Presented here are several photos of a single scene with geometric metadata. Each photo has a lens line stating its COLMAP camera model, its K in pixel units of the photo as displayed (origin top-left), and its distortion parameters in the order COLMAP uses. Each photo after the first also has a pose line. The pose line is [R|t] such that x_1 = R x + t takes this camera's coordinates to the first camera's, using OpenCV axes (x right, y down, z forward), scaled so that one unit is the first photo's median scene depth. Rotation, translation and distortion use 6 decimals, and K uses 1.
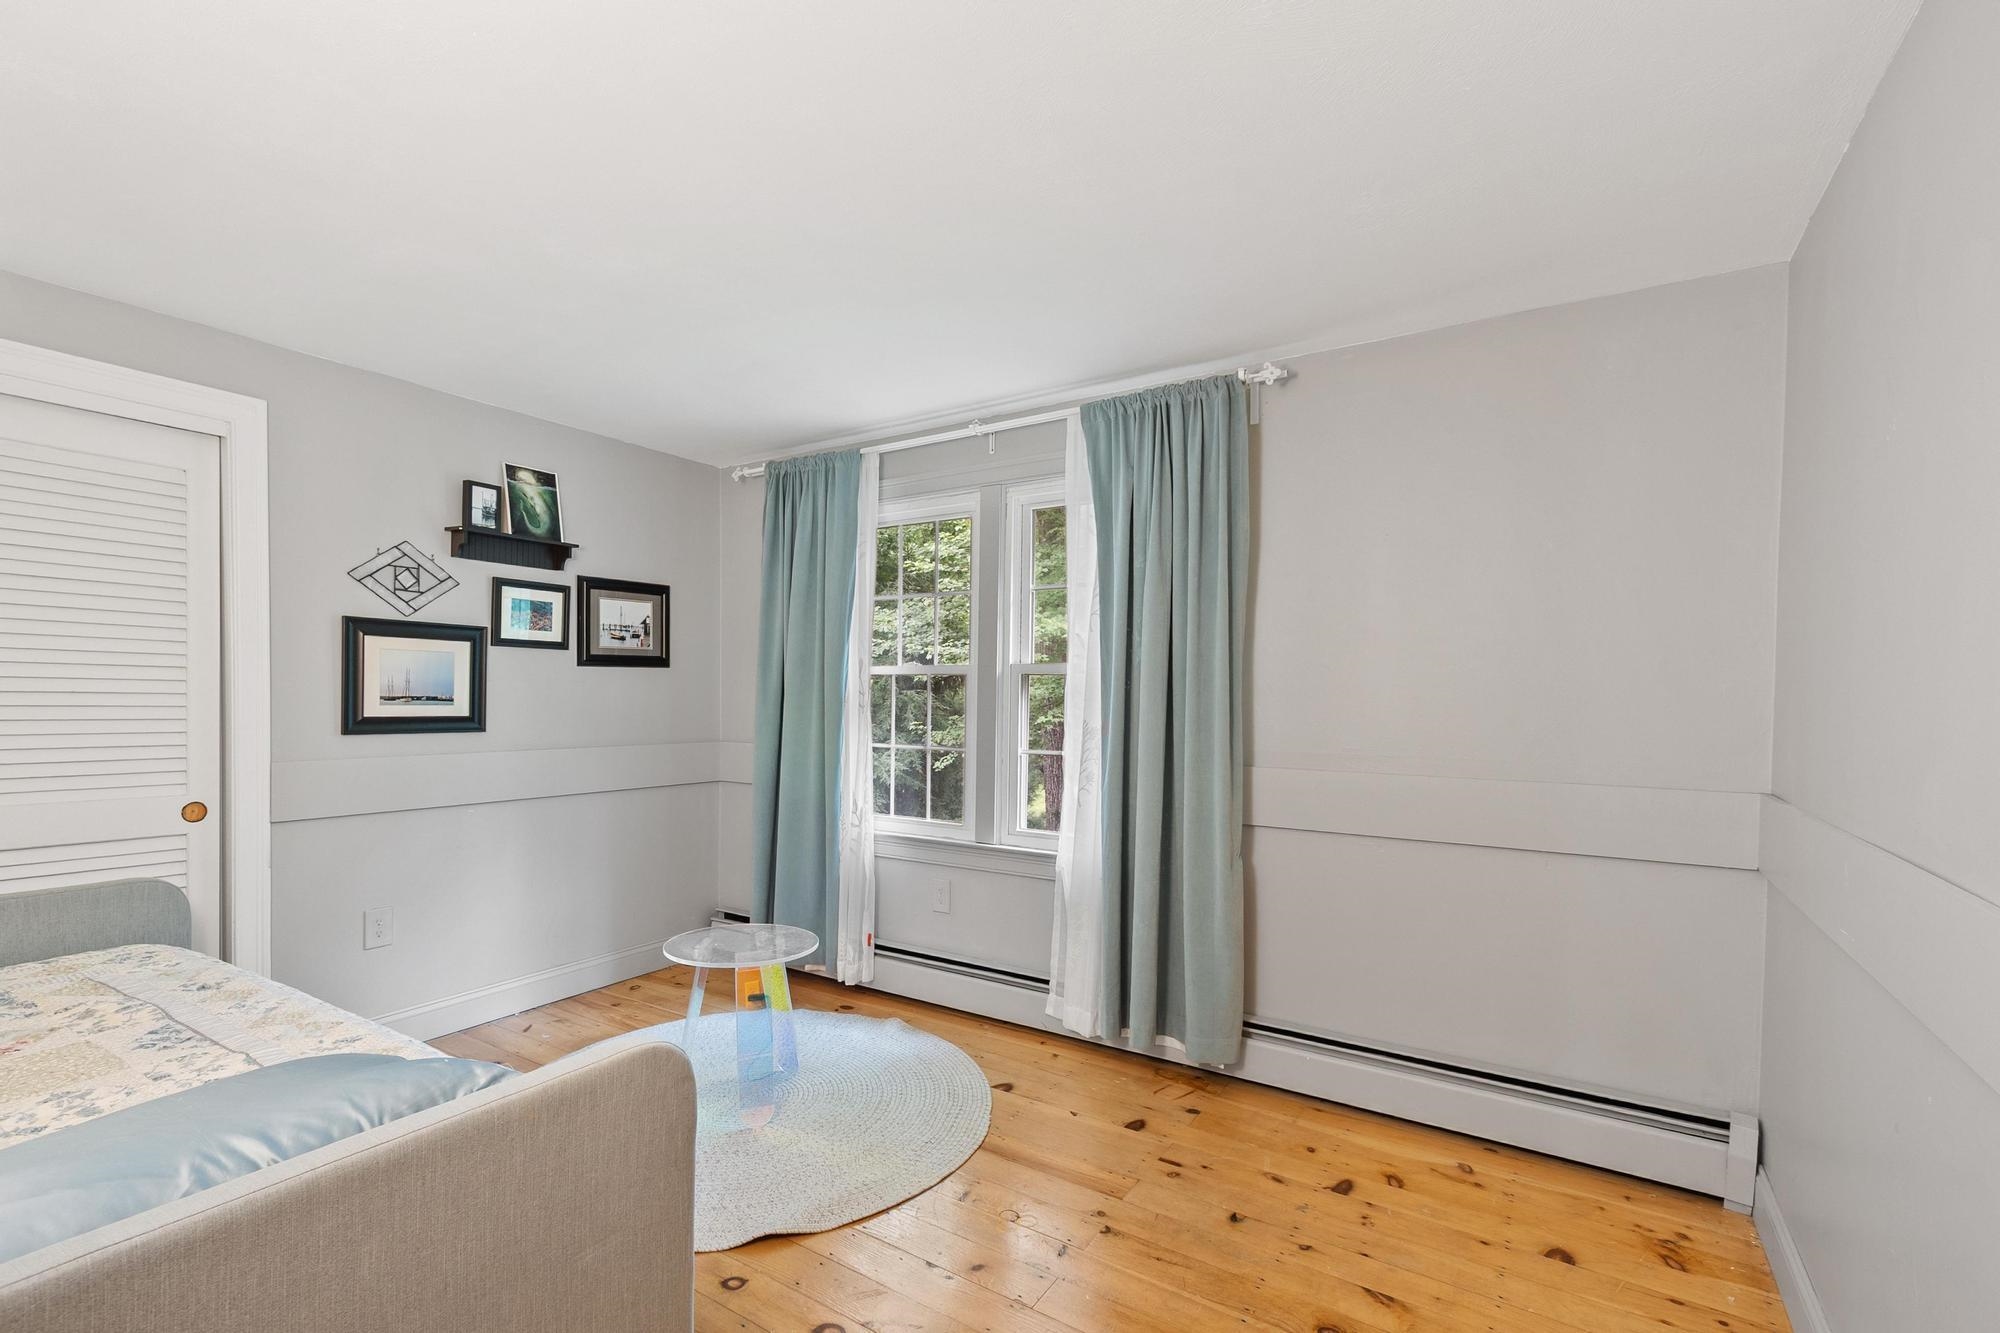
lens RADIAL K [[835.4, 0, 992.3], [0, 835.4, 708.7], [0, 0, 1]] dist [-0.000607, -0.000075]
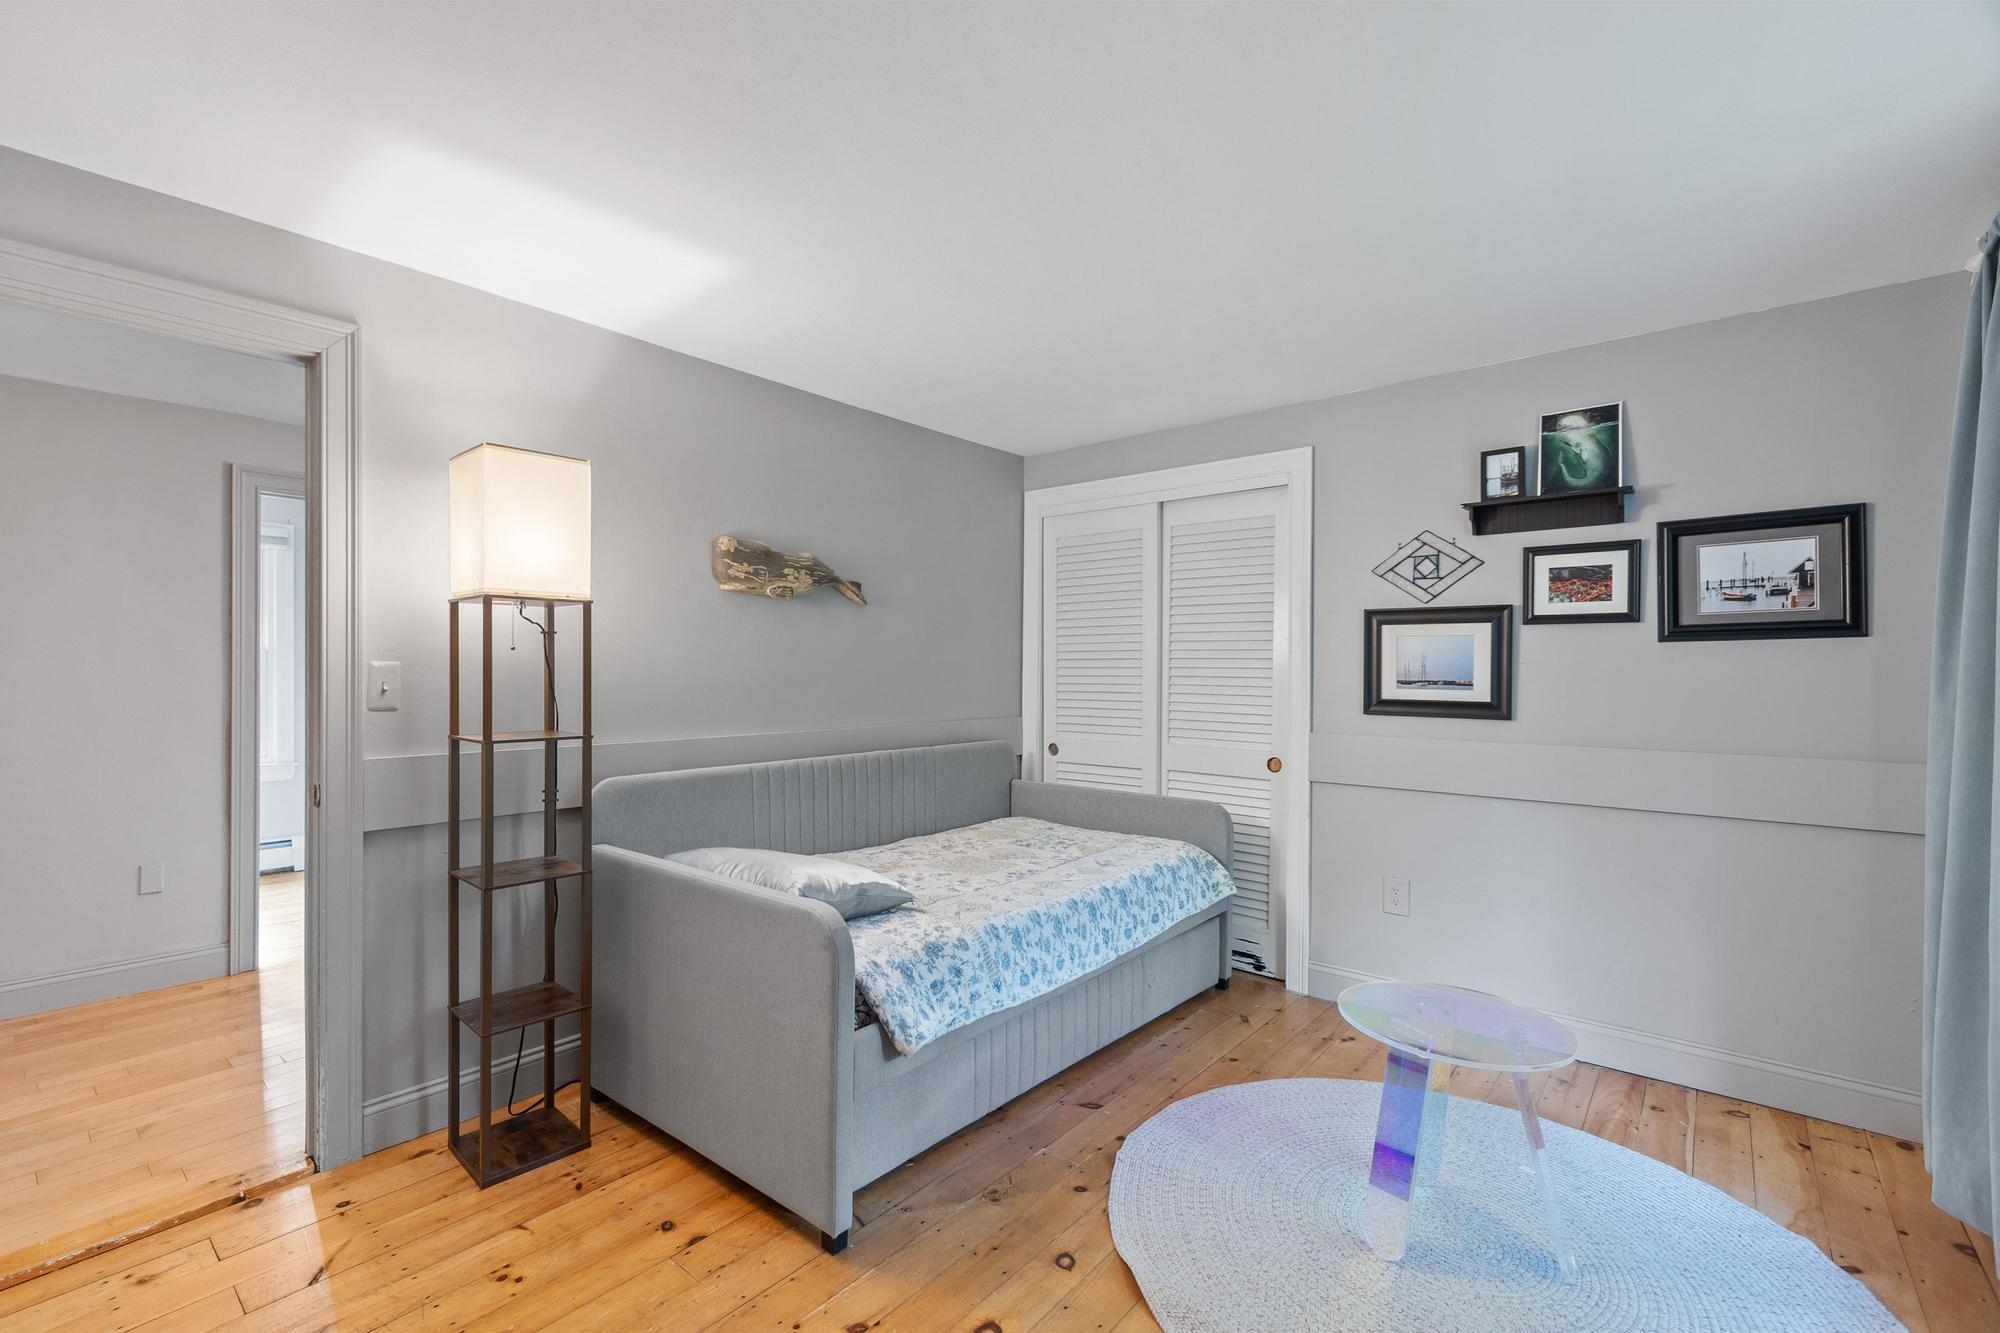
lens RADIAL K [[894.0, 0, 1000.0], [0, 894.0, 666.5], [0, 0, 1]] dist [0.000005, -0.000038]
pose [[-0.119122, -0.013939, -0.992782, 0.420060], [-0.021557, 0.999702, -0.011449, -0.007625], [0.992646, 0.020037, -0.119387, 0.560071]]
